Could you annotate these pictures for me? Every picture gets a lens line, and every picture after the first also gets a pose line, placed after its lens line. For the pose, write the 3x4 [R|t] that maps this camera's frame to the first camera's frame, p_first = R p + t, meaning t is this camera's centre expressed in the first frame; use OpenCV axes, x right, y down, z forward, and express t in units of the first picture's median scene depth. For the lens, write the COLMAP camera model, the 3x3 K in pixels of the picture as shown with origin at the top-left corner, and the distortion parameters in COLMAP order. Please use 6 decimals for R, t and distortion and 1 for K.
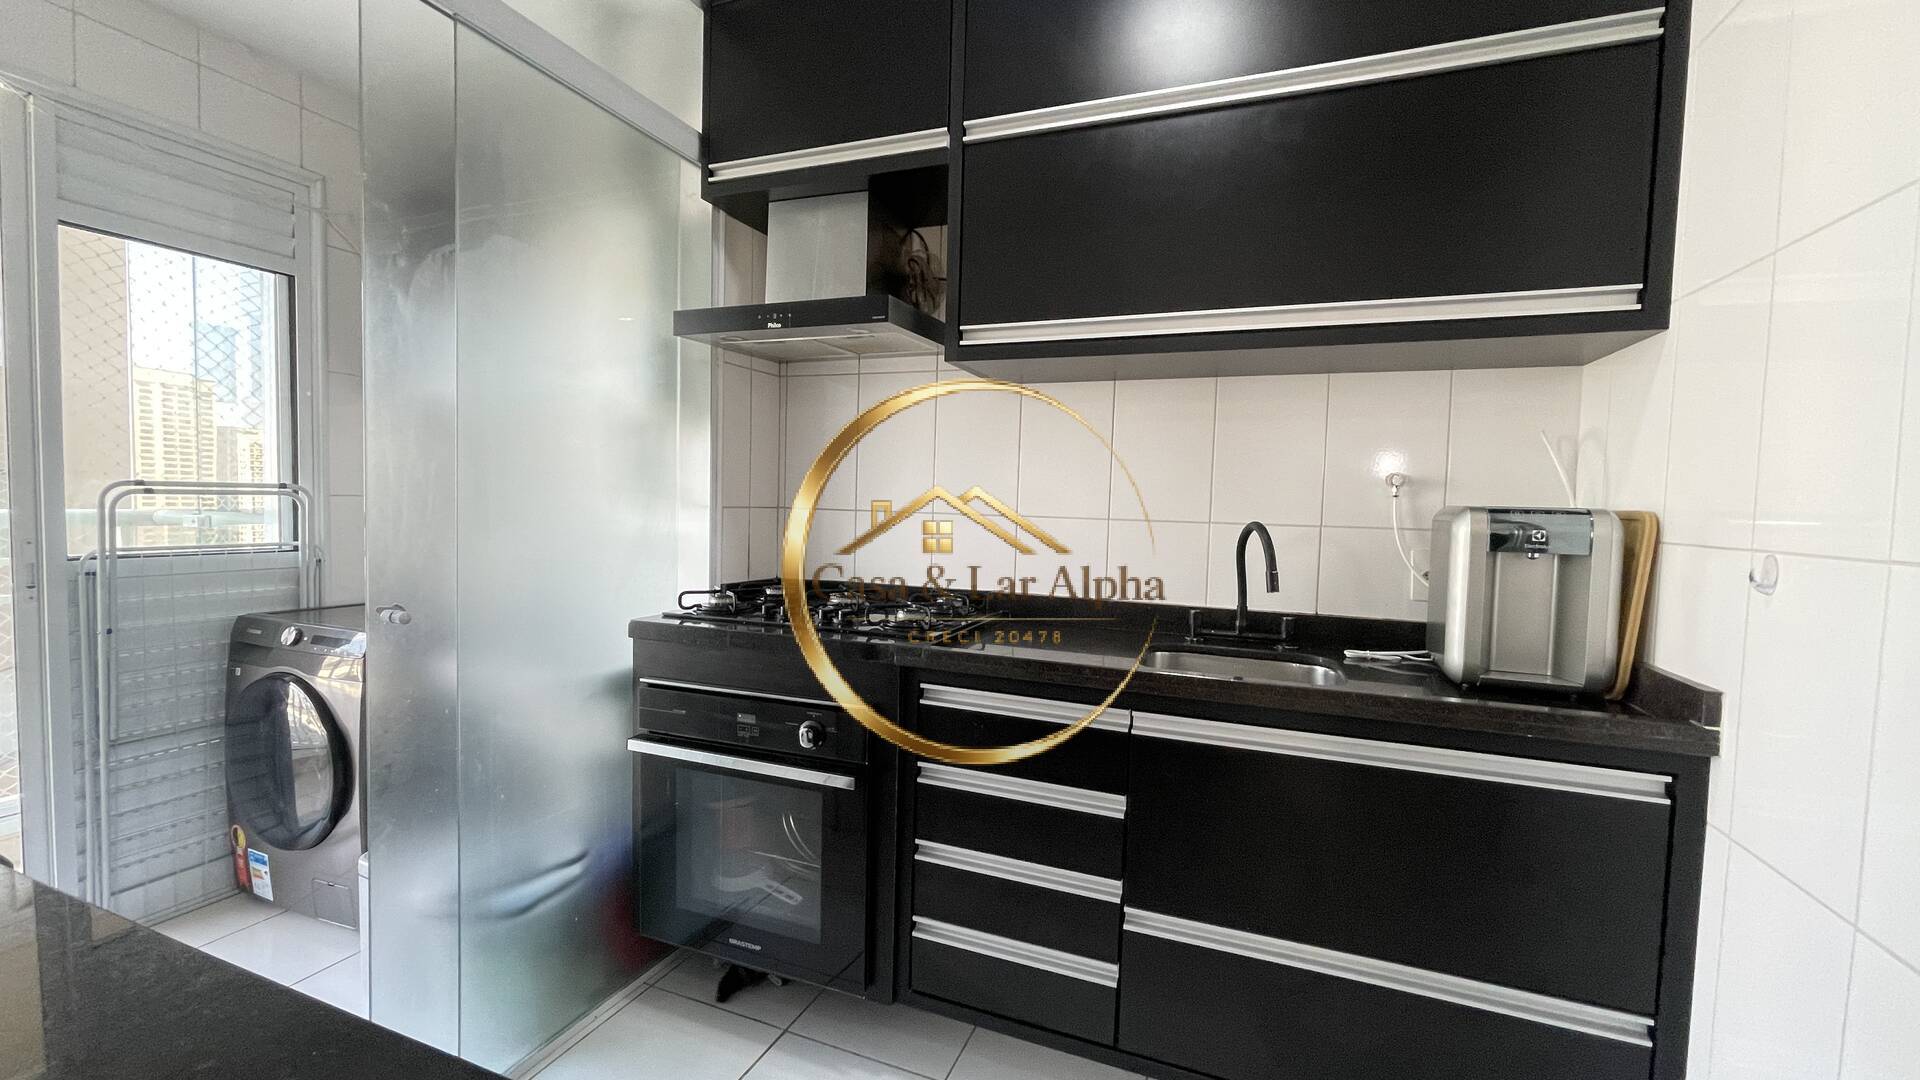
lens RADIAL K [[772.1, 0, 956.2], [0, 772.1, 541.8], [0, 0, 1]] dist [-0.004047, 0.000908]
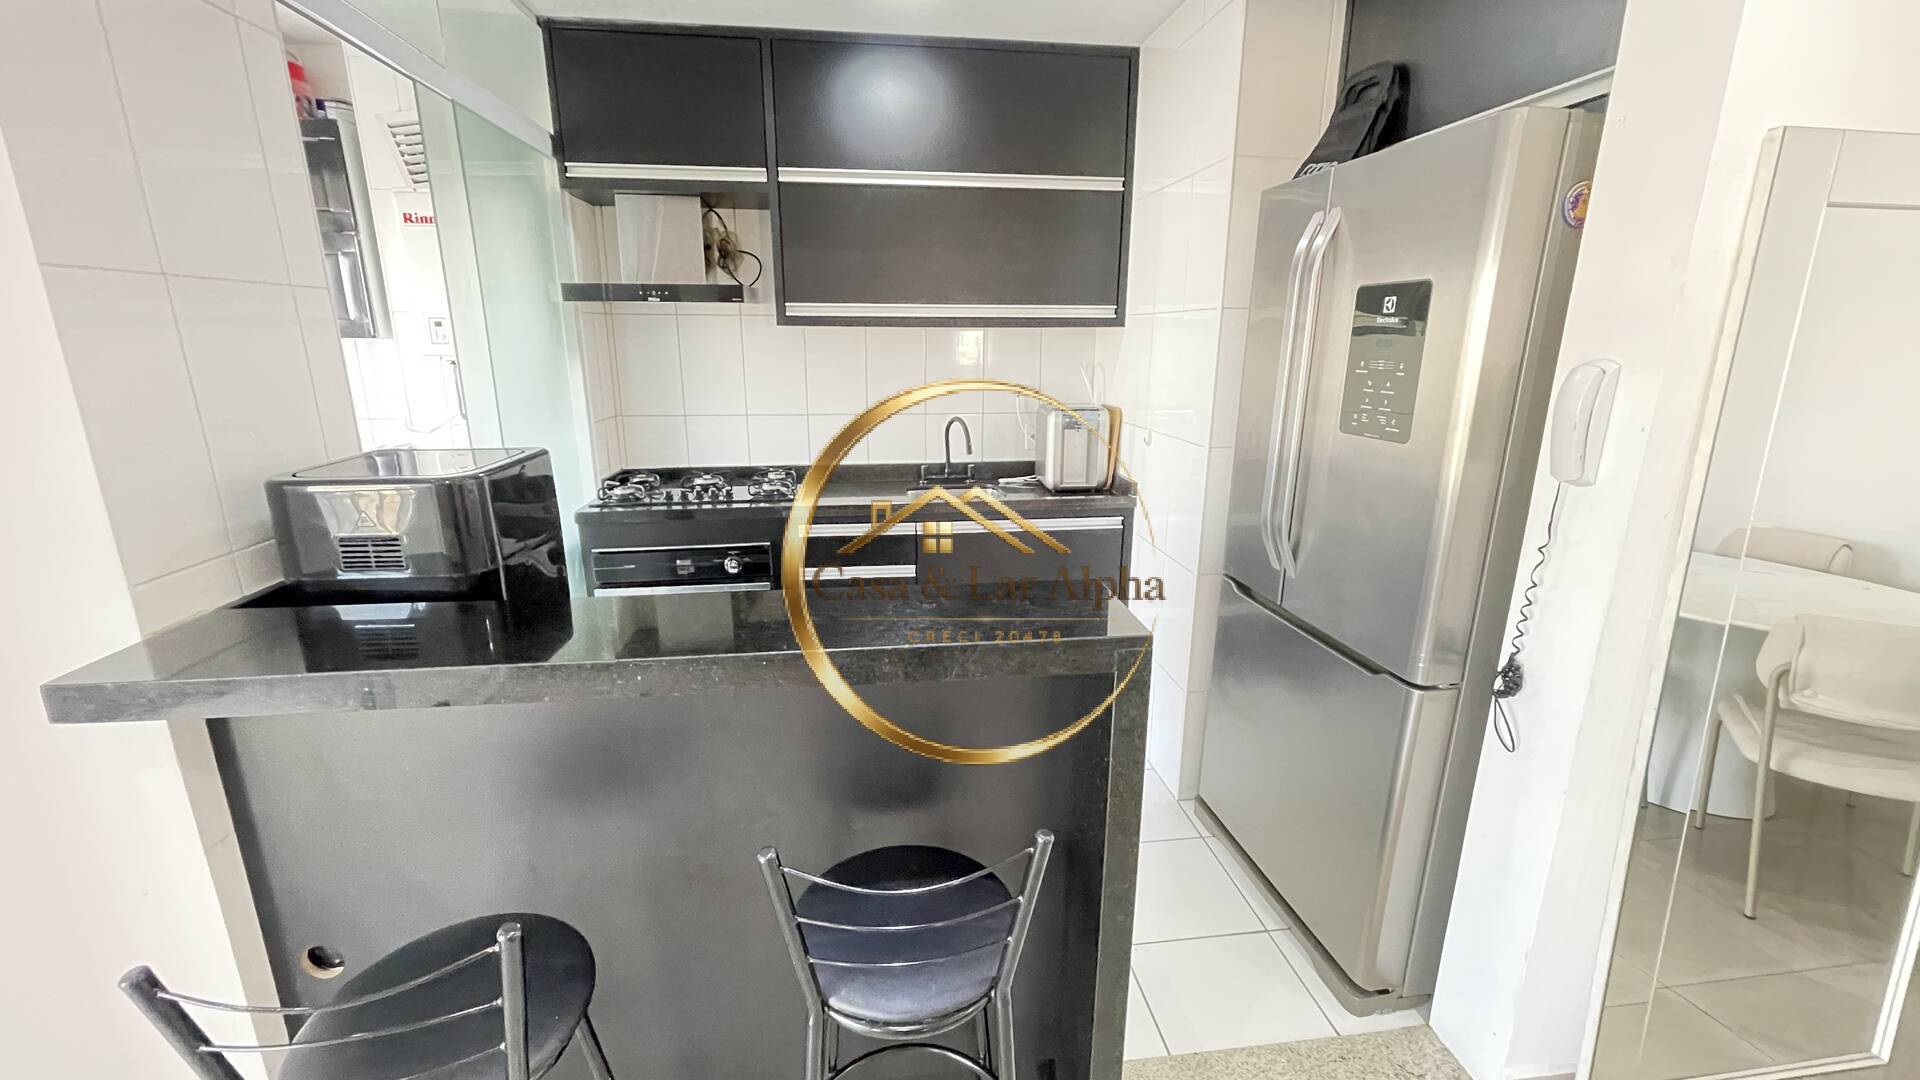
lens RADIAL K [[772.1, 0, 955.1], [0, 772.1, 539.0], [0, 0, 1]] dist [-0.004047, 0.000908]
pose [[0.875169, -0.145321, 0.461476, -0.552852], [0.045507, 0.974321, 0.220517, -0.158585], [-0.481672, -0.171989, 0.859309, -0.693369]]
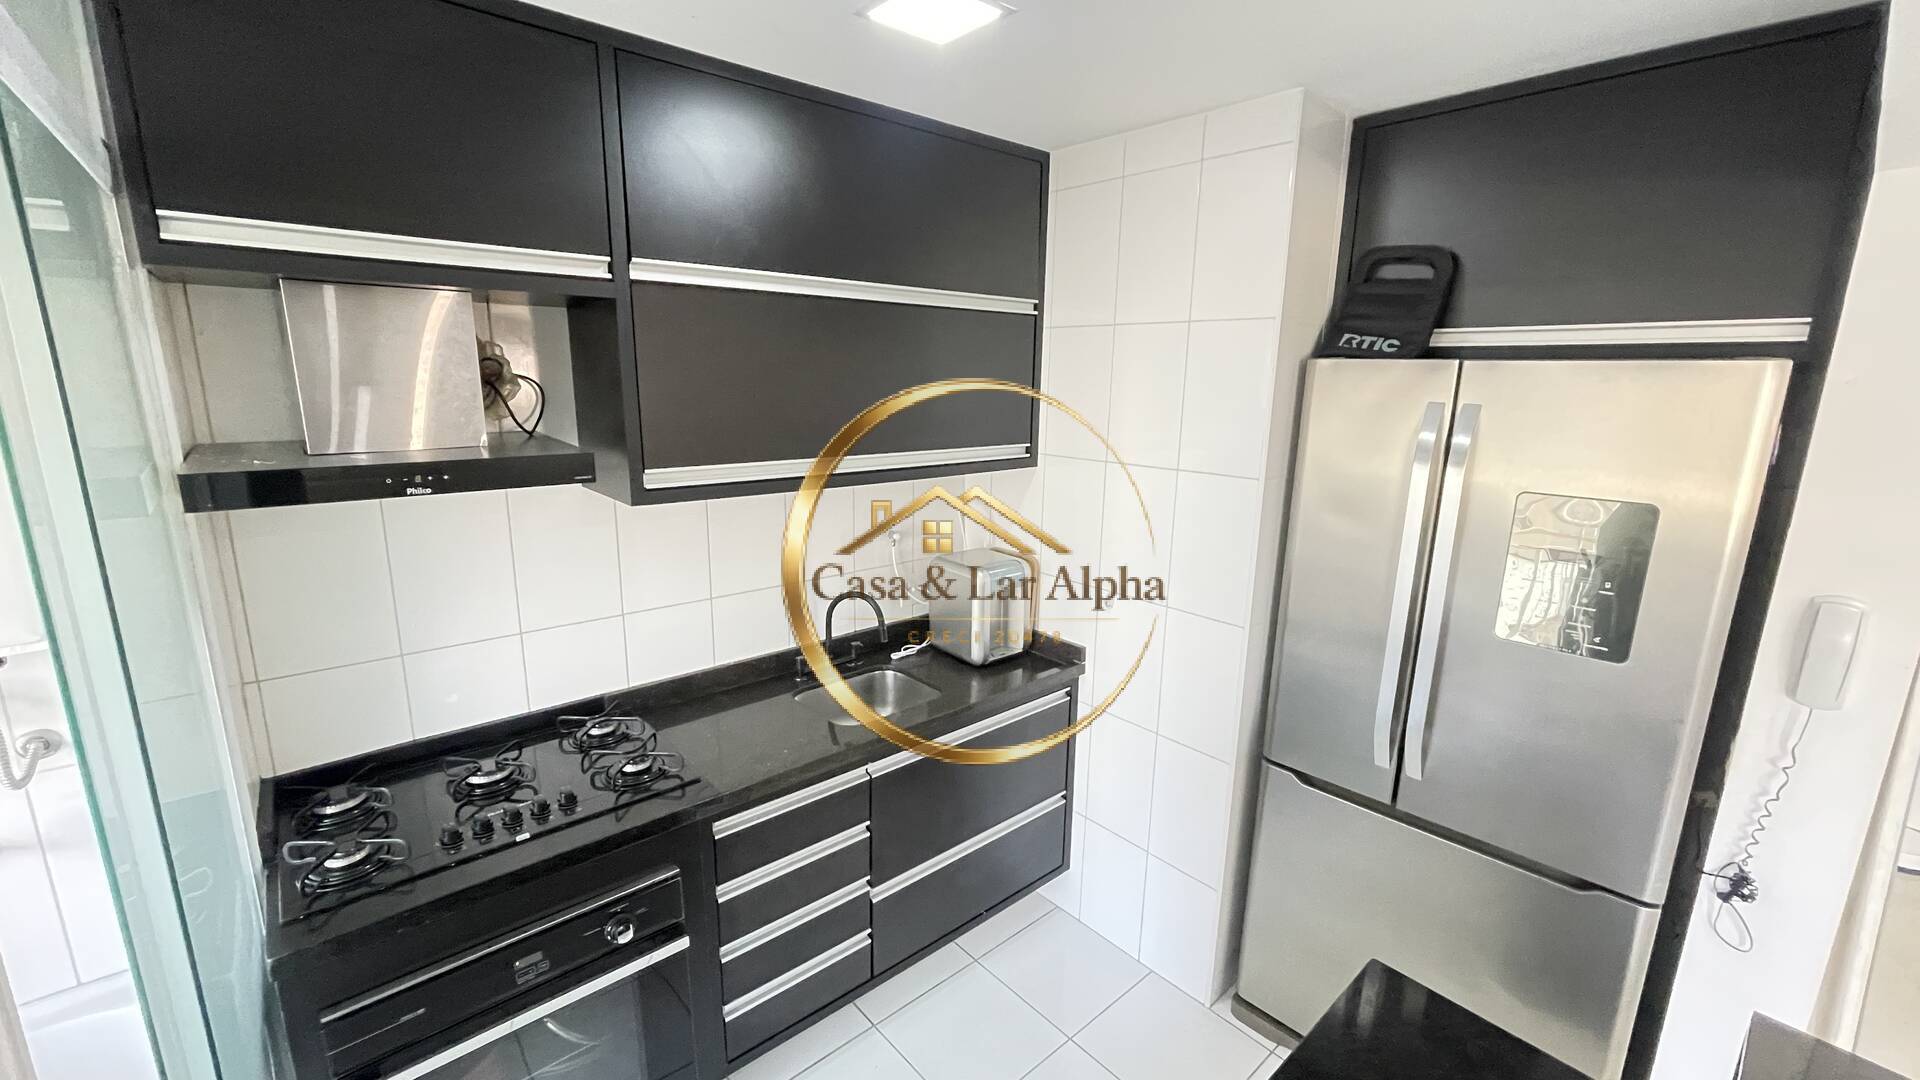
lens RADIAL K [[772.1, 0, 950.0], [0, 772.1, 541.7], [0, 0, 1]] dist [-0.004047, 0.000908]
pose [[0.464258, -0.209811, 0.860491, -0.757268], [0.045123, 0.975878, 0.213601, -0.429280], [-0.884550, -0.060338, 0.462526, 0.221218]]
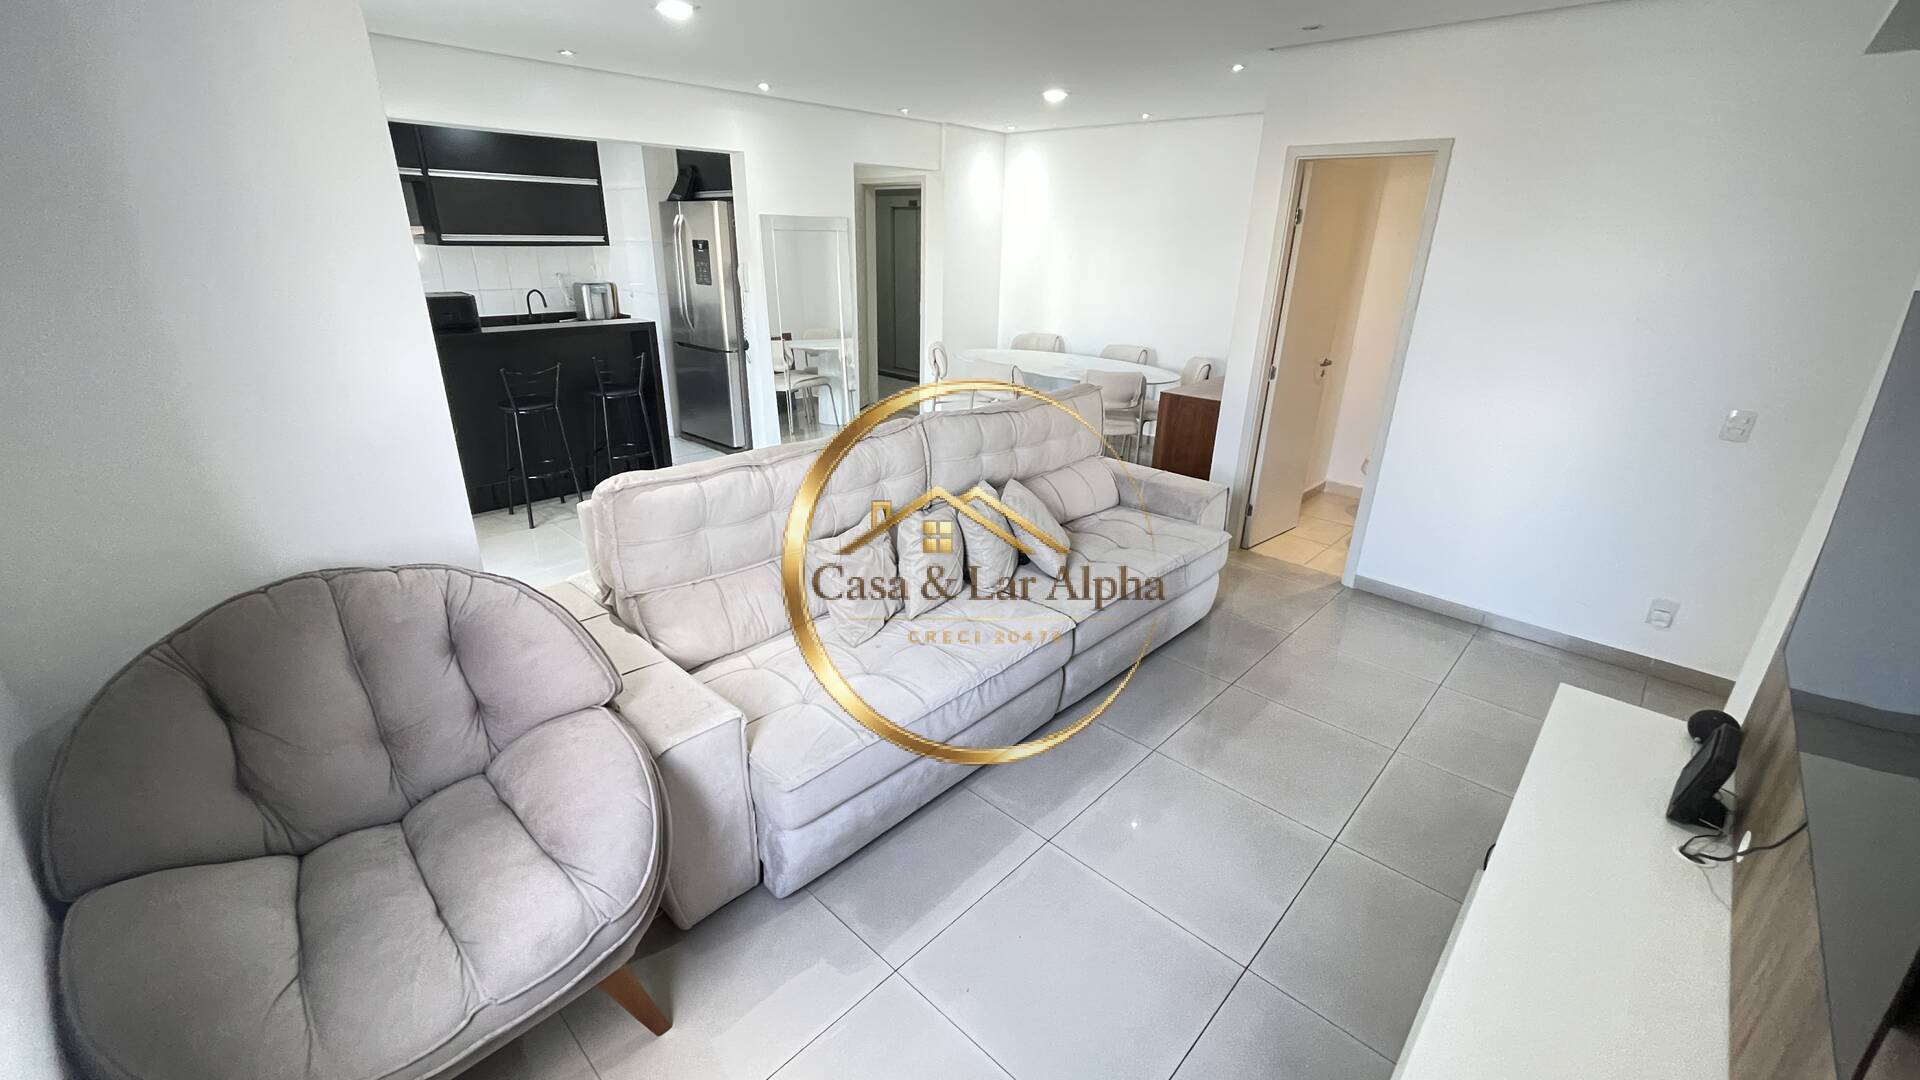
lens RADIAL K [[772.1, 0, 955.1], [0, 772.1, 537.3], [0, 0, 1]] dist [-0.004047, 0.000908]
pose [[0.377069, -0.357417, 0.854443, -2.769538], [0.038952, 0.927843, 0.370931, -0.240448], [-0.925366, -0.106585, 0.363783, -2.697395]]
